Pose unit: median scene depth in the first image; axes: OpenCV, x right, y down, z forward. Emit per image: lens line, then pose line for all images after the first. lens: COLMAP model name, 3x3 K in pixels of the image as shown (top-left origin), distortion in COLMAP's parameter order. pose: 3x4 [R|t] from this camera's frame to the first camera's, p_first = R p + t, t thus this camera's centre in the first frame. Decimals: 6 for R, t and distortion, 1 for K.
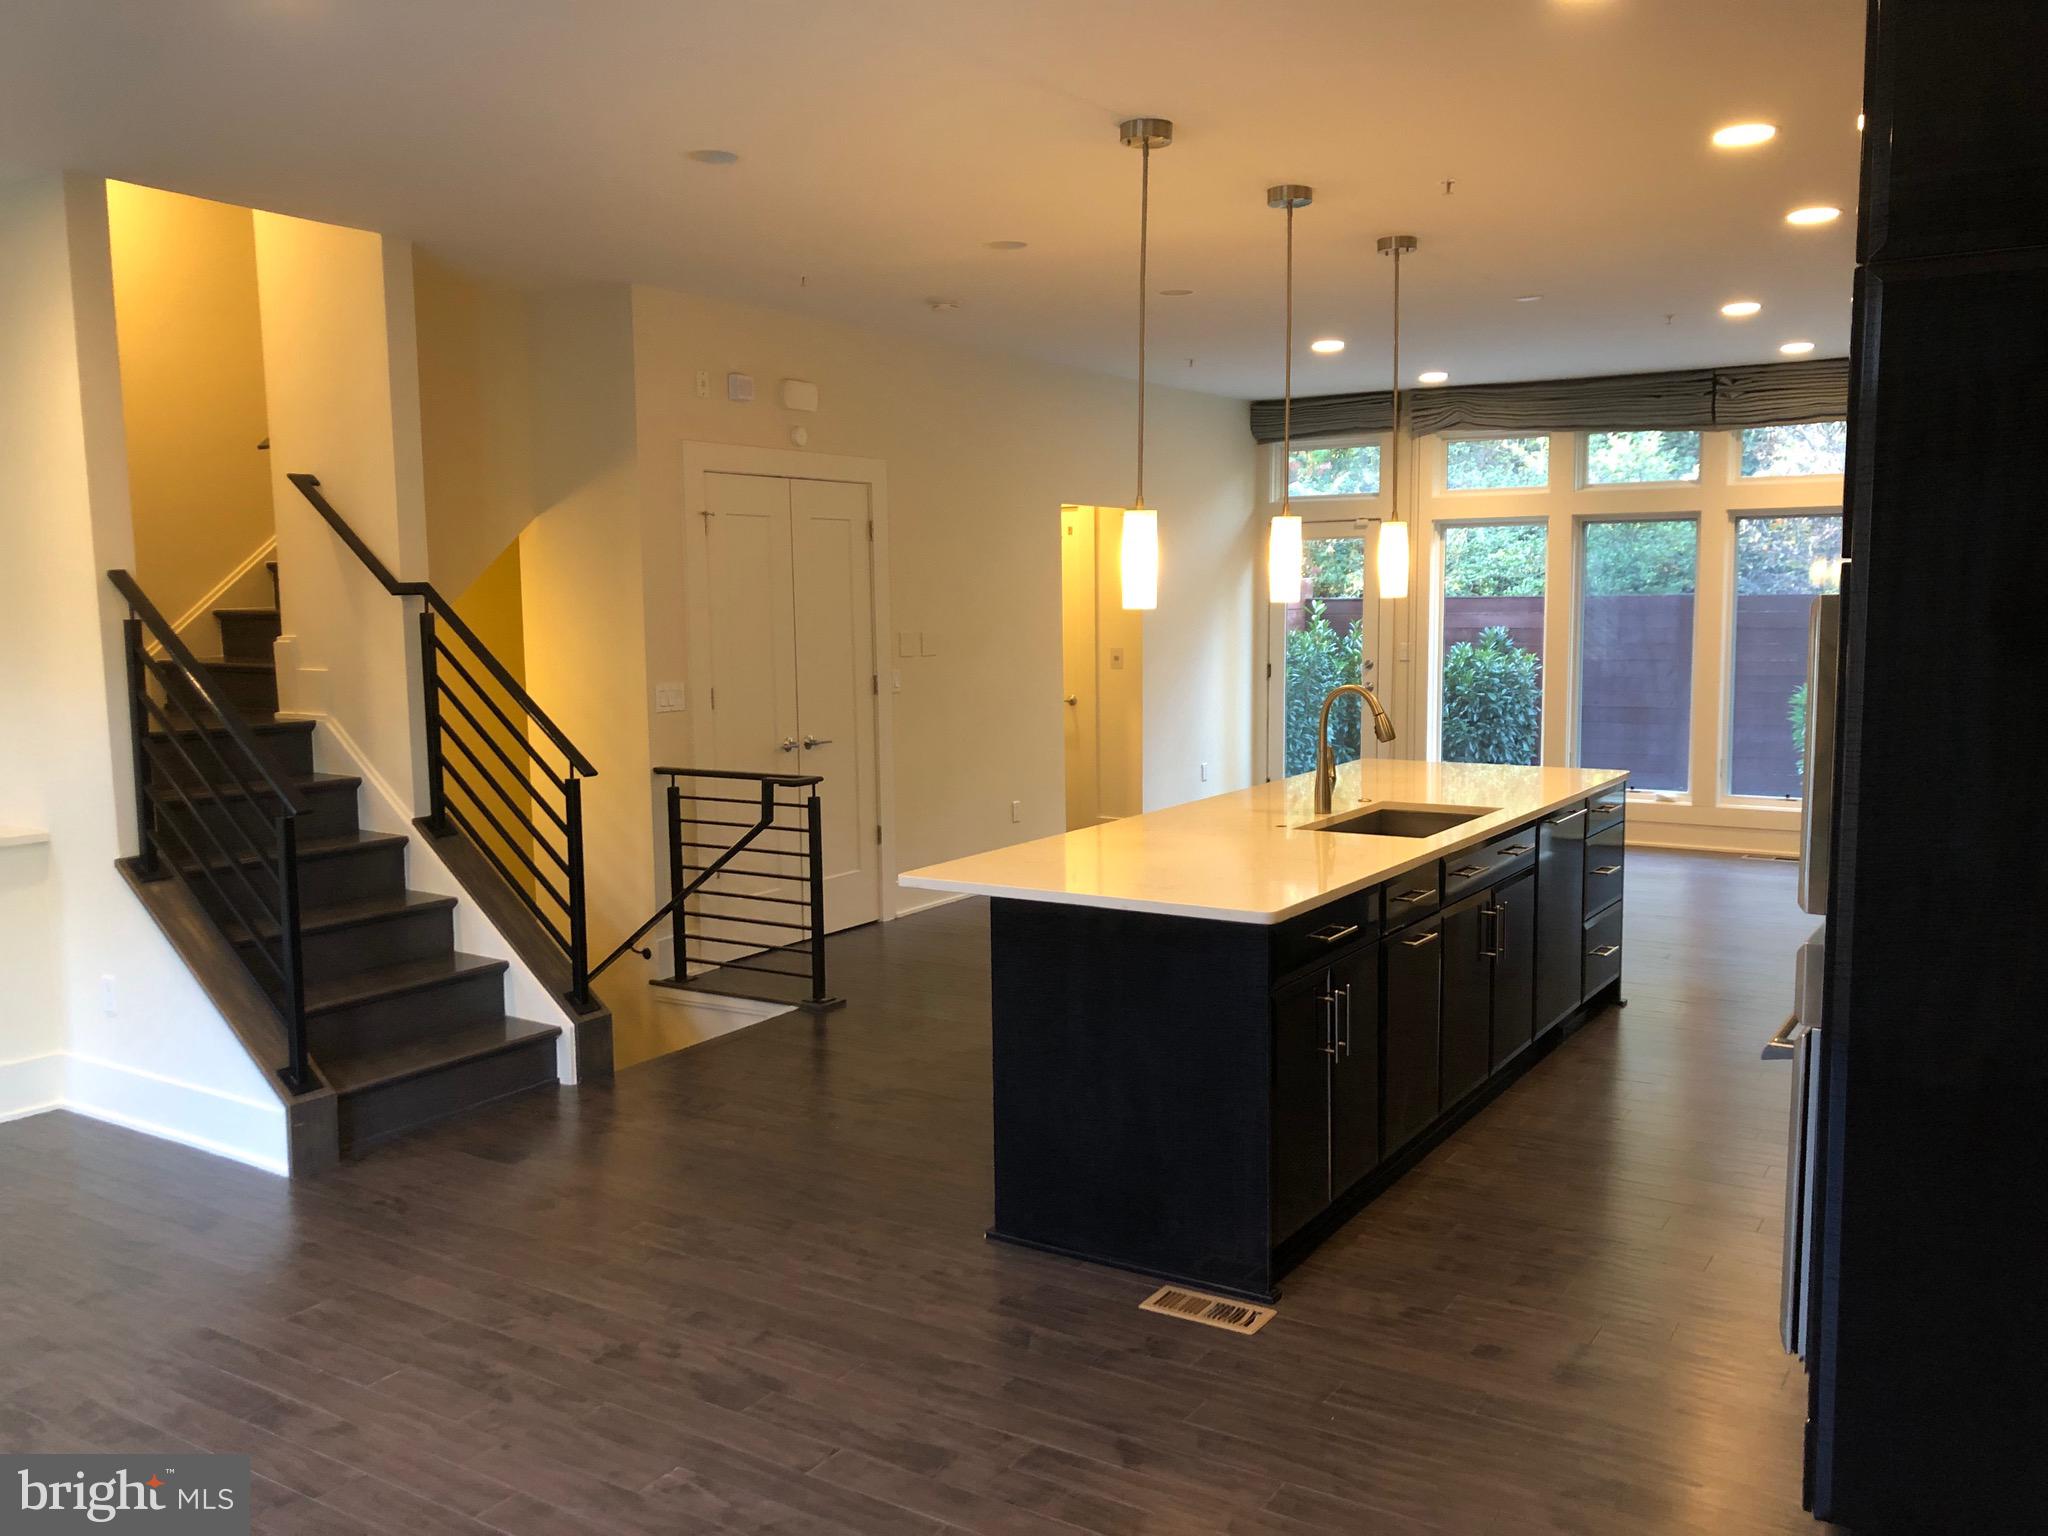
lens RADIAL K [[1665.9, 0, 1025.0], [0, 1665.9, 783.2], [0, 0, 1]] dist [0.019689, 0.005618]
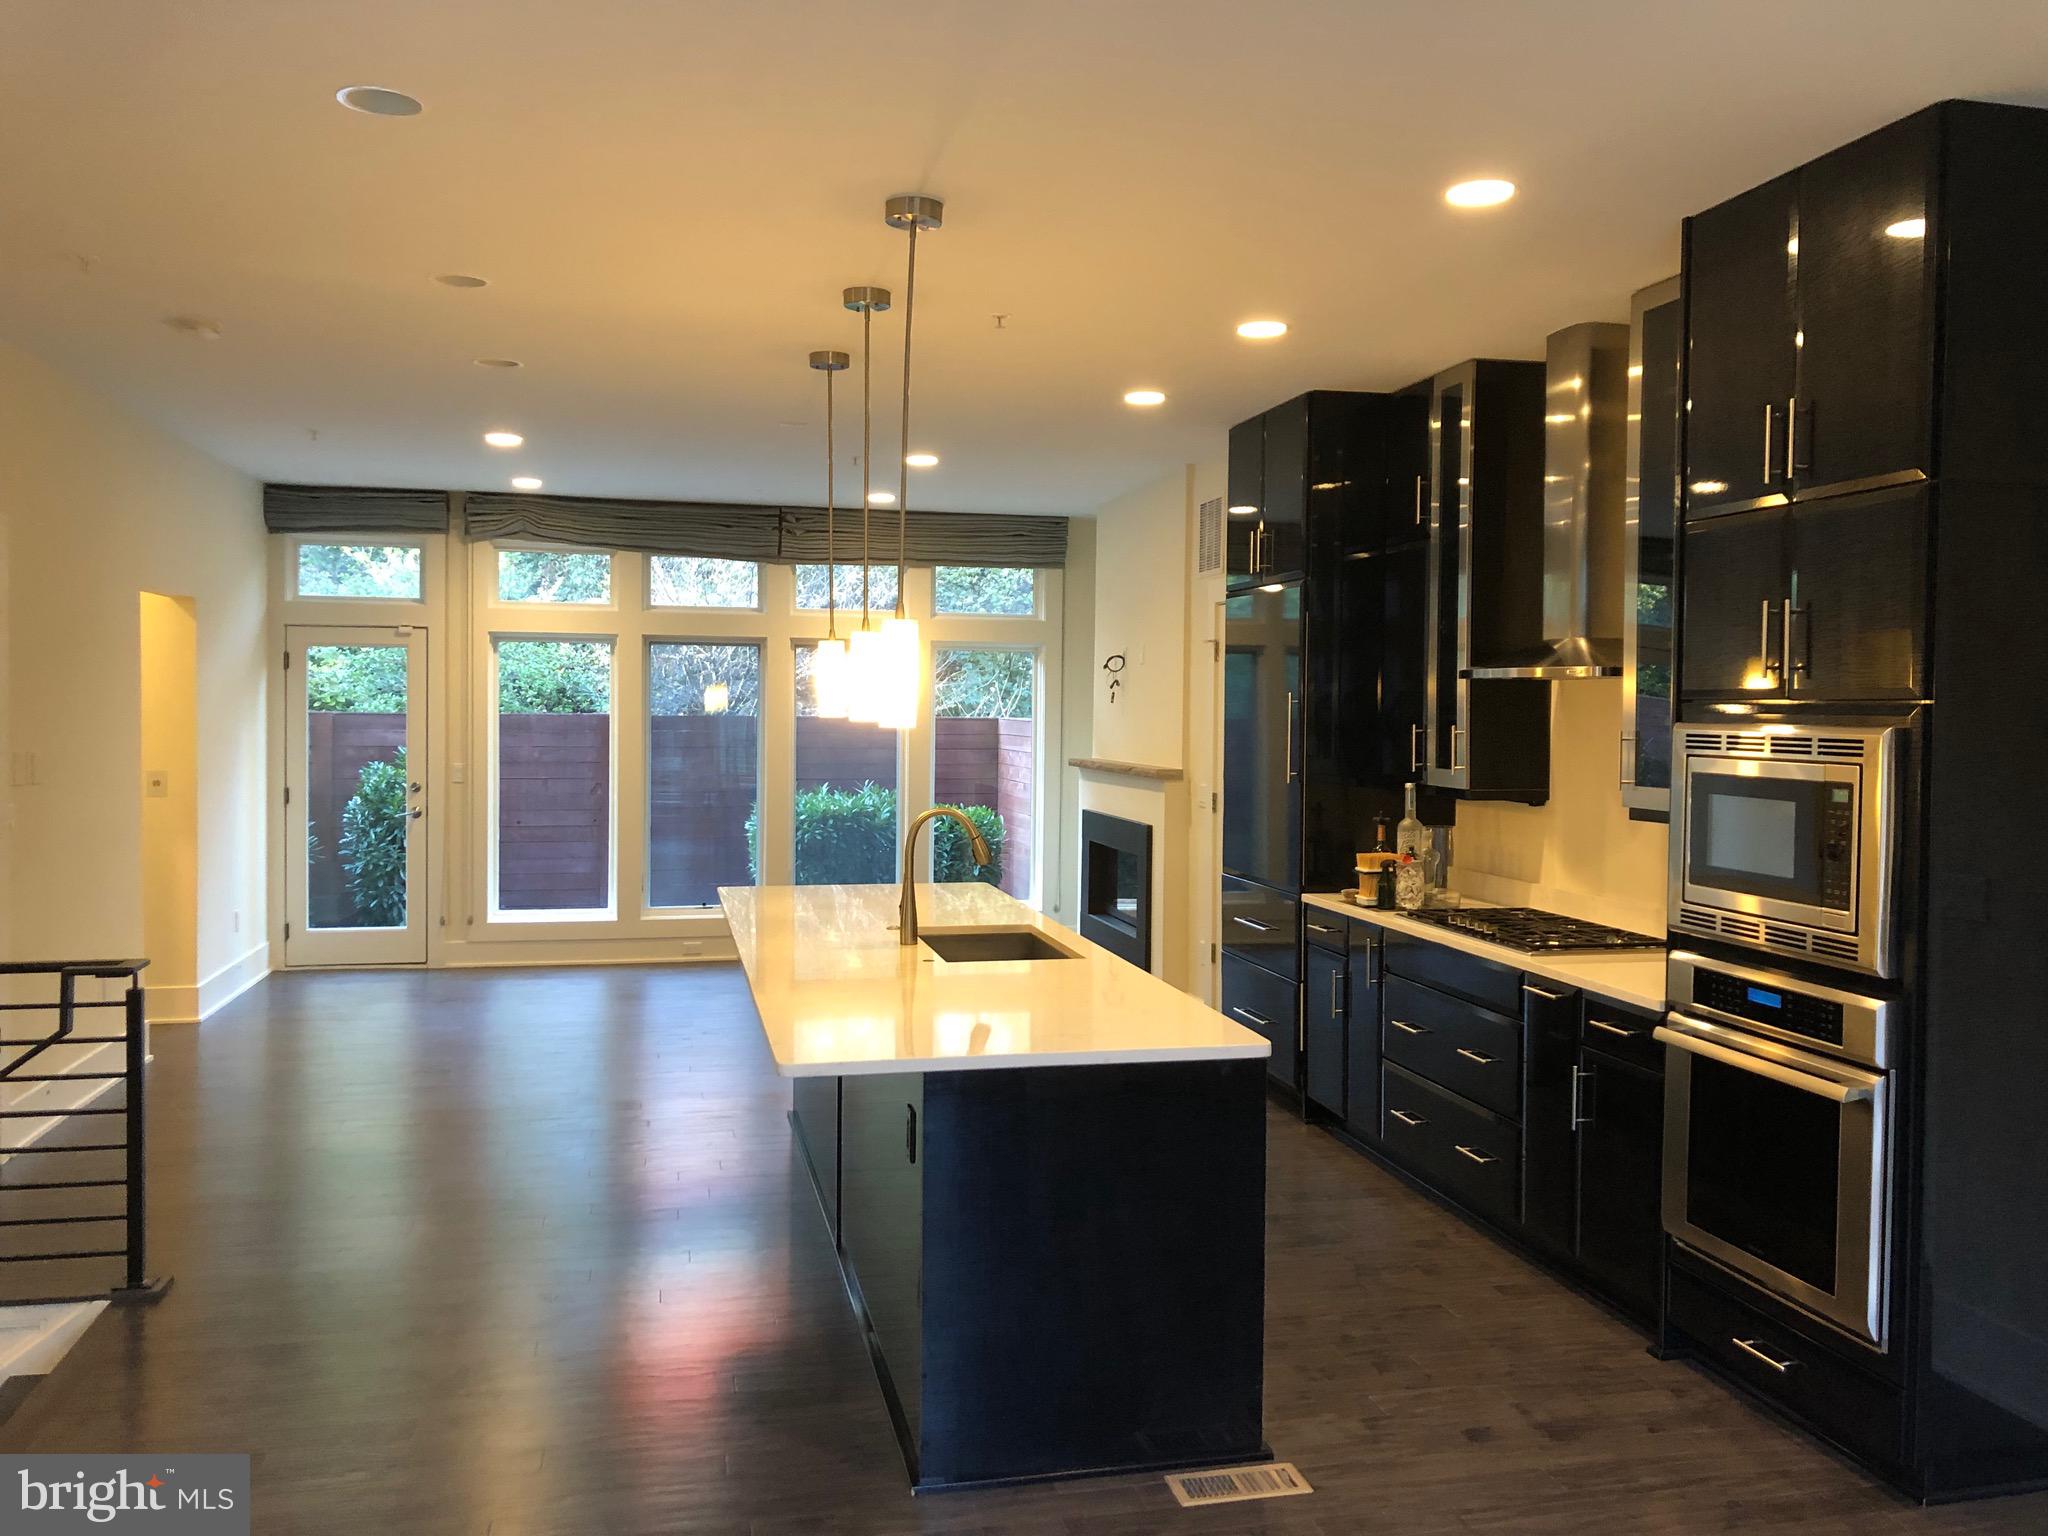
lens RADIAL K [[1681.3, 0, 1012.6], [0, 1681.3, 766.6], [0, 0, 1]] dist [0.050278, -0.012329]
pose [[0.705851, -0.008463, 0.708310, -0.404563], [0.065039, 0.996479, -0.052907, -0.024967], [-0.705369, 0.083412, 0.703916, 0.247916]]
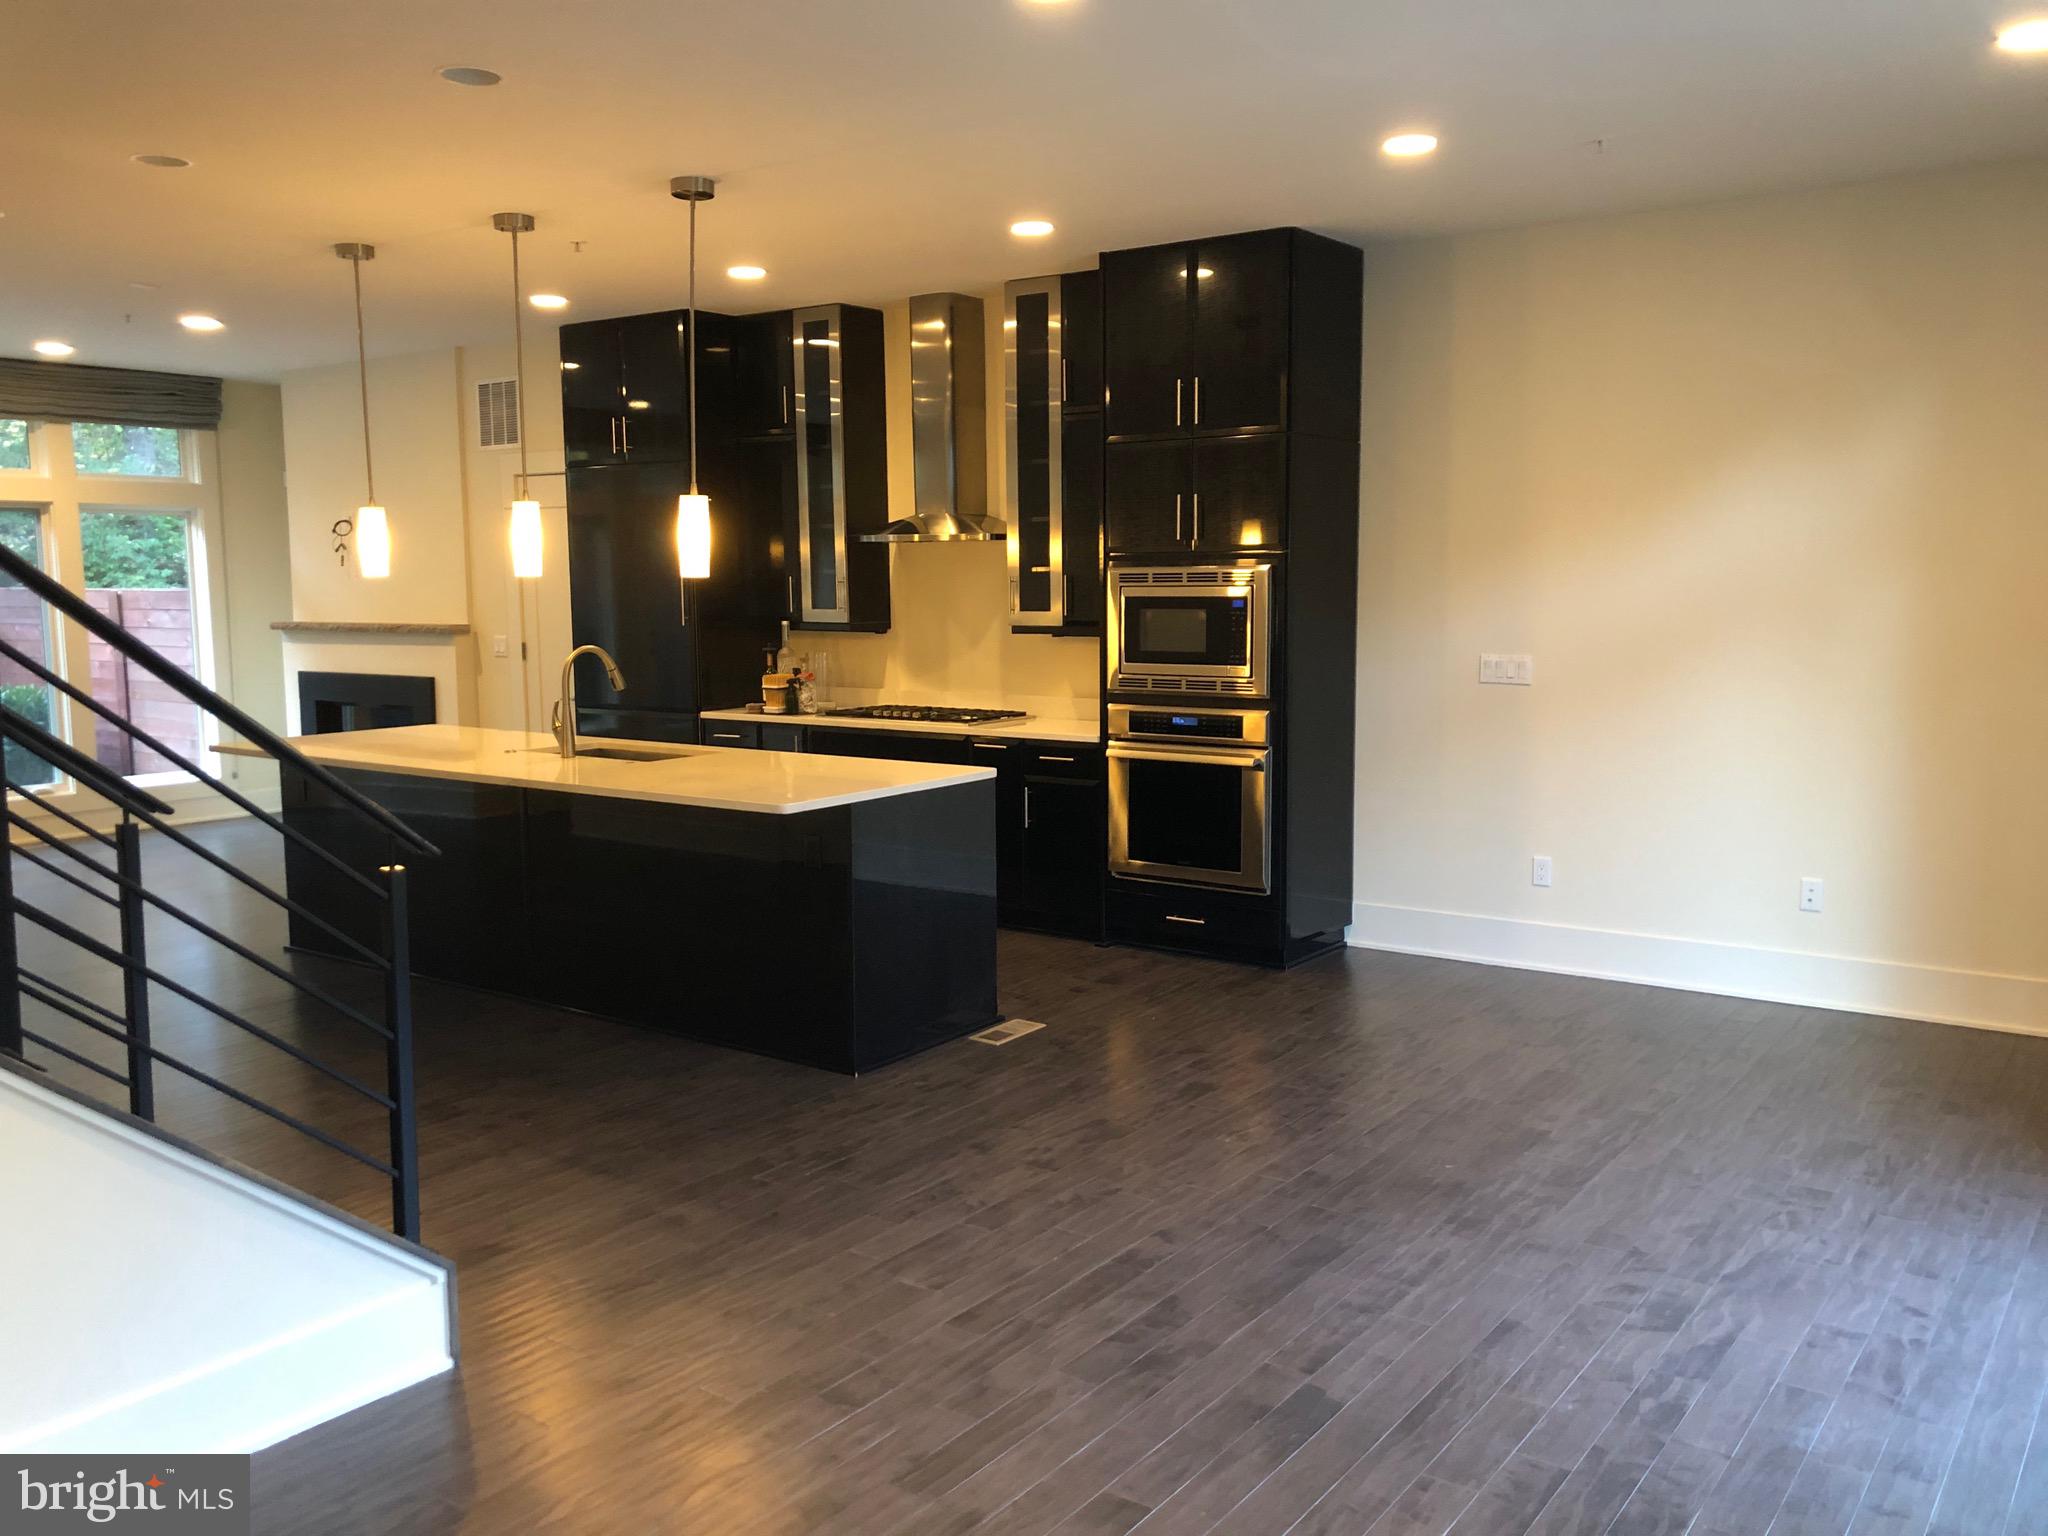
lens RADIAL K [[1681.3, 0, 1012.6], [0, 1681.3, 766.6], [0, 0, 1]] dist [0.050278, -0.012329]
pose [[0.058753, -0.103022, 0.992942, -0.881129], [0.121856, 0.987963, 0.095295, -0.045180], [-0.990807, 0.115397, 0.070600, 0.541283]]
